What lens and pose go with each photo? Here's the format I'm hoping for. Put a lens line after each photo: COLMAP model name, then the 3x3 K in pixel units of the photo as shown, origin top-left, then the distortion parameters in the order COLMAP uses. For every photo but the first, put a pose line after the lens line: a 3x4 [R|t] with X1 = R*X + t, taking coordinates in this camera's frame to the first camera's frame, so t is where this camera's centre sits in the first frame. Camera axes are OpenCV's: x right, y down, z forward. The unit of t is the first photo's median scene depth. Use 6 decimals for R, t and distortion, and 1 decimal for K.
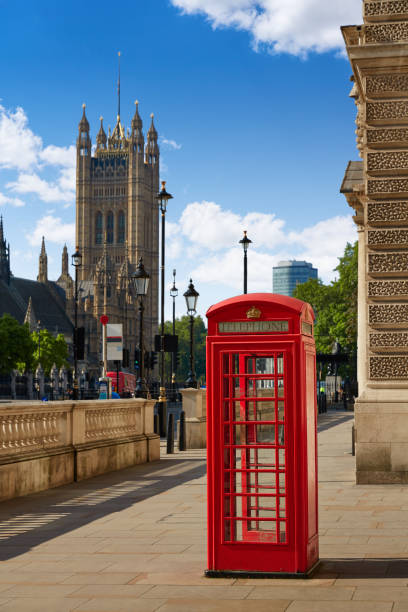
lens RADIAL K [[1139.1, 0, 204.0], [0, 1139.1, 306.0], [0, 0, 1]] dist [0.018571, 0.102240]
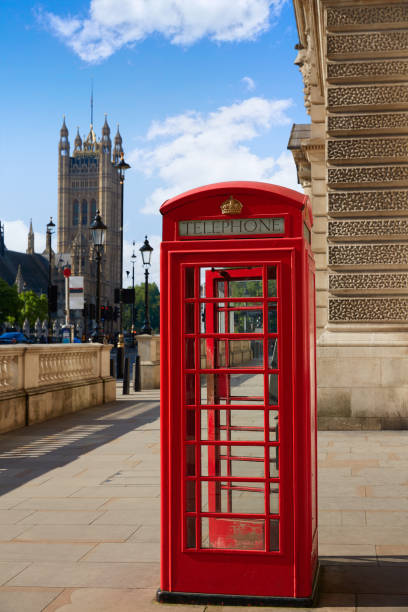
lens RADIAL K [[766.4, 0, 204.0], [0, 766.4, 306.0], [0, 0, 1]] dist [0.014466, 0.026918]
pose [[0.998194, 0.004624, 0.059890, 0.000371], [-0.006219, 0.999630, 0.026475, 0.028039], [-0.059745, -0.026800, 0.997854, 0.294871]]
